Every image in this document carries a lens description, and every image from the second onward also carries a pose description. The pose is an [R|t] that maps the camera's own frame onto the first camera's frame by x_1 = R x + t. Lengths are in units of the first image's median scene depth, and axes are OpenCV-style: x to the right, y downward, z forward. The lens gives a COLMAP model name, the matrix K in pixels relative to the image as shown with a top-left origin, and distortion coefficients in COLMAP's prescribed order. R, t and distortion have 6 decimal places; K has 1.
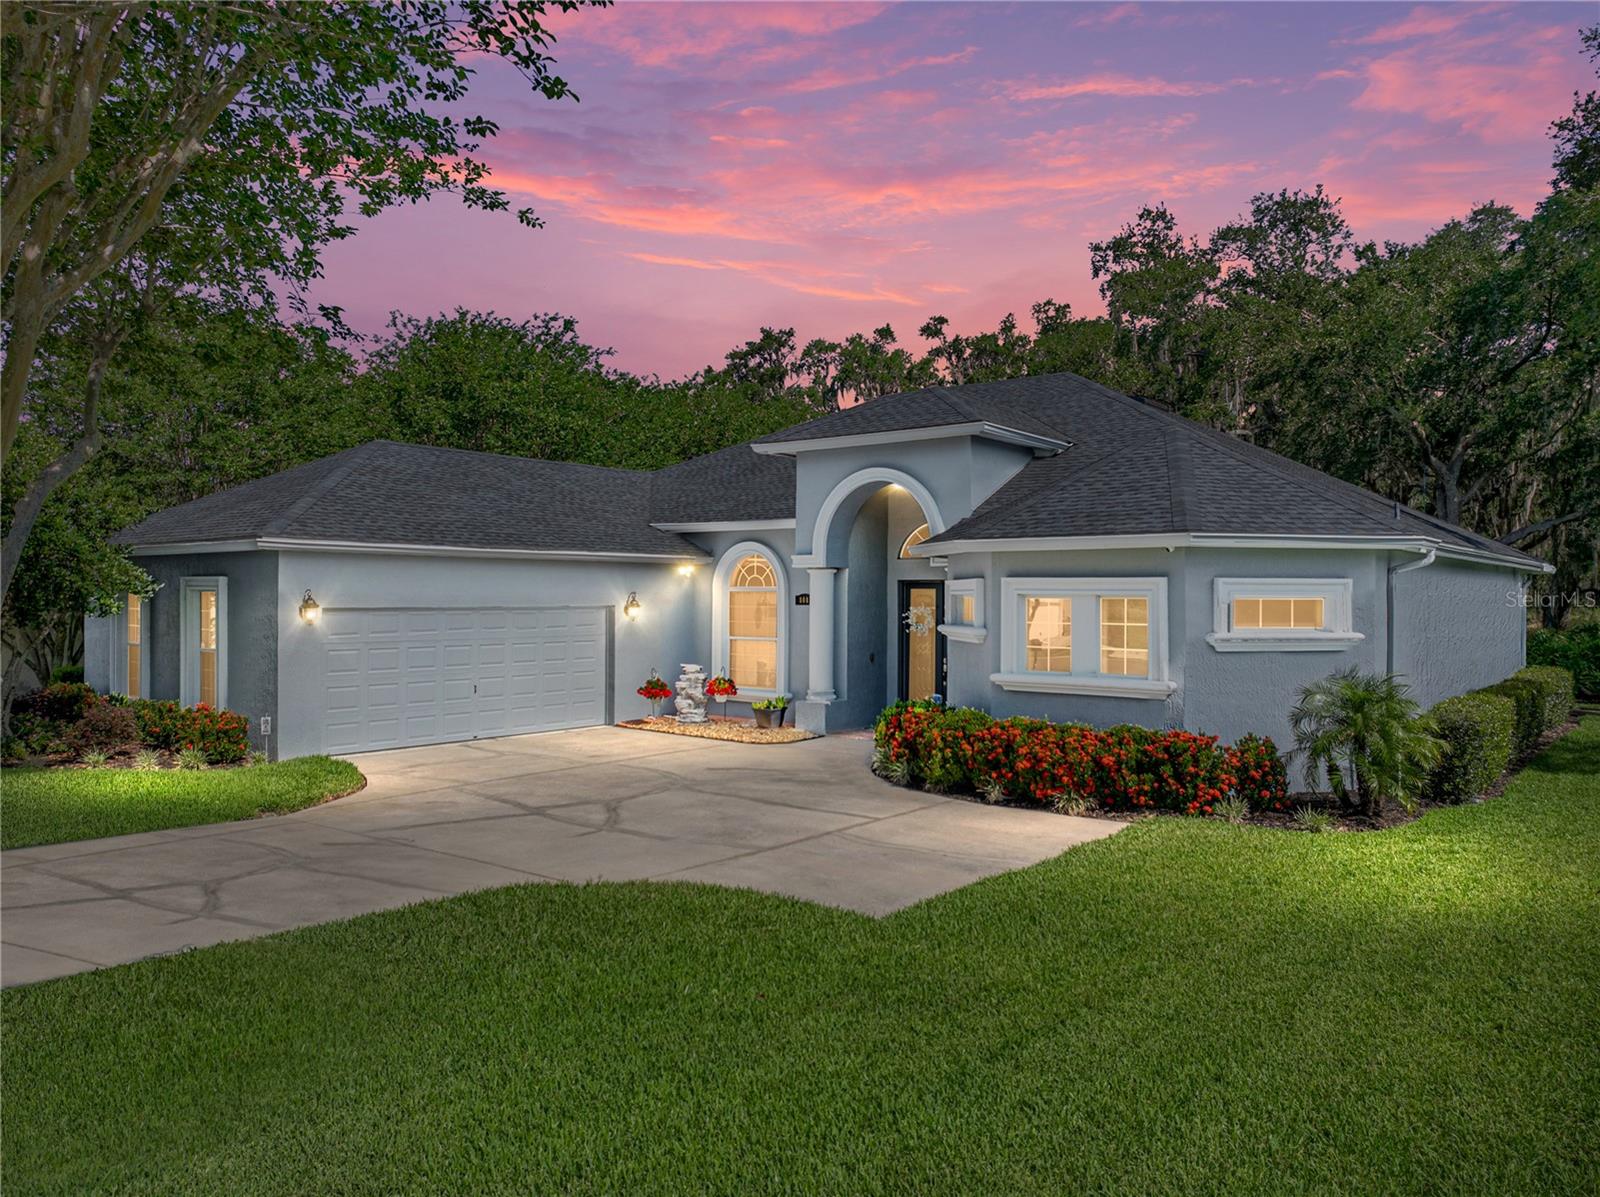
lens RADIAL K [[1144.2, 0, 800.4], [0, 1144.2, 593.7], [0, 0, 1]] dist [-0.025739, -0.000719]
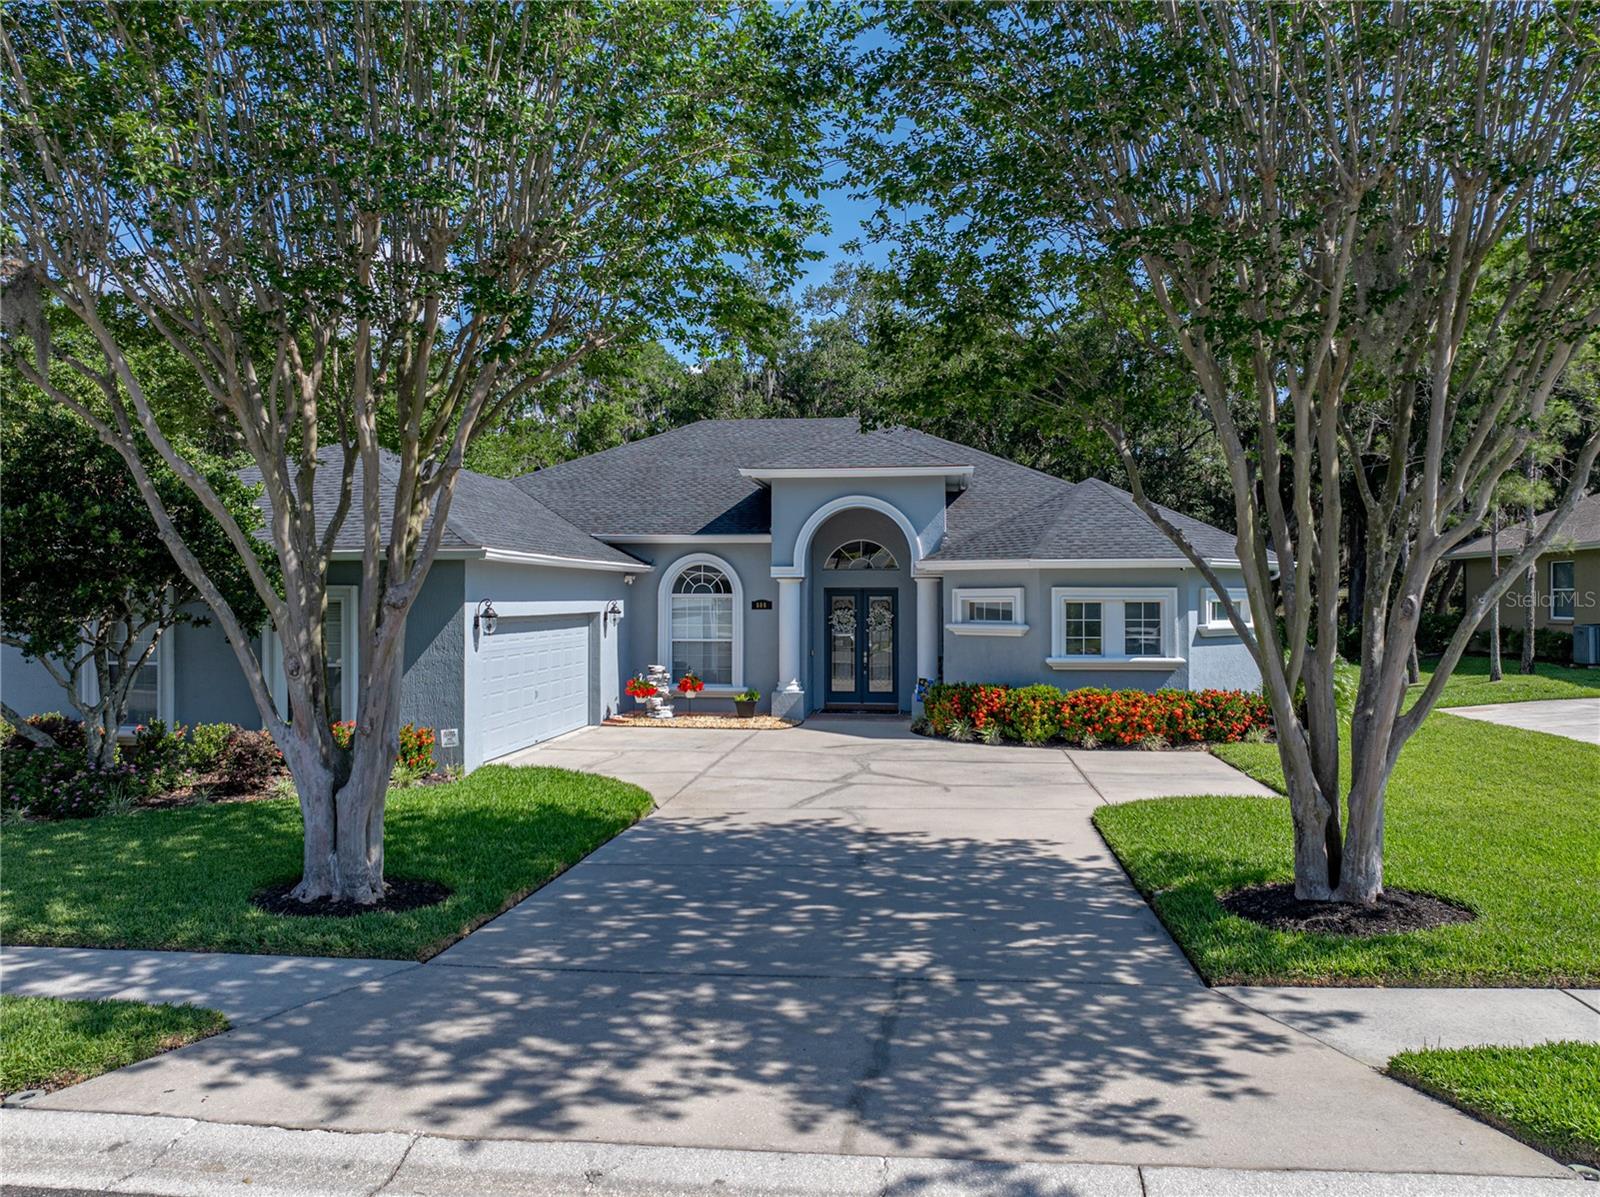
lens RADIAL K [[1144.2, 0, 801.9], [0, 1144.2, 601.1], [0, 0, 1]] dist [-0.025739, -0.000719]
pose [[0.842647, -0.004578, 0.538446, -0.778911], [0.003753, 0.999990, 0.002629, -0.001847], [-0.538453, -0.000194, 0.842656, 0.015512]]
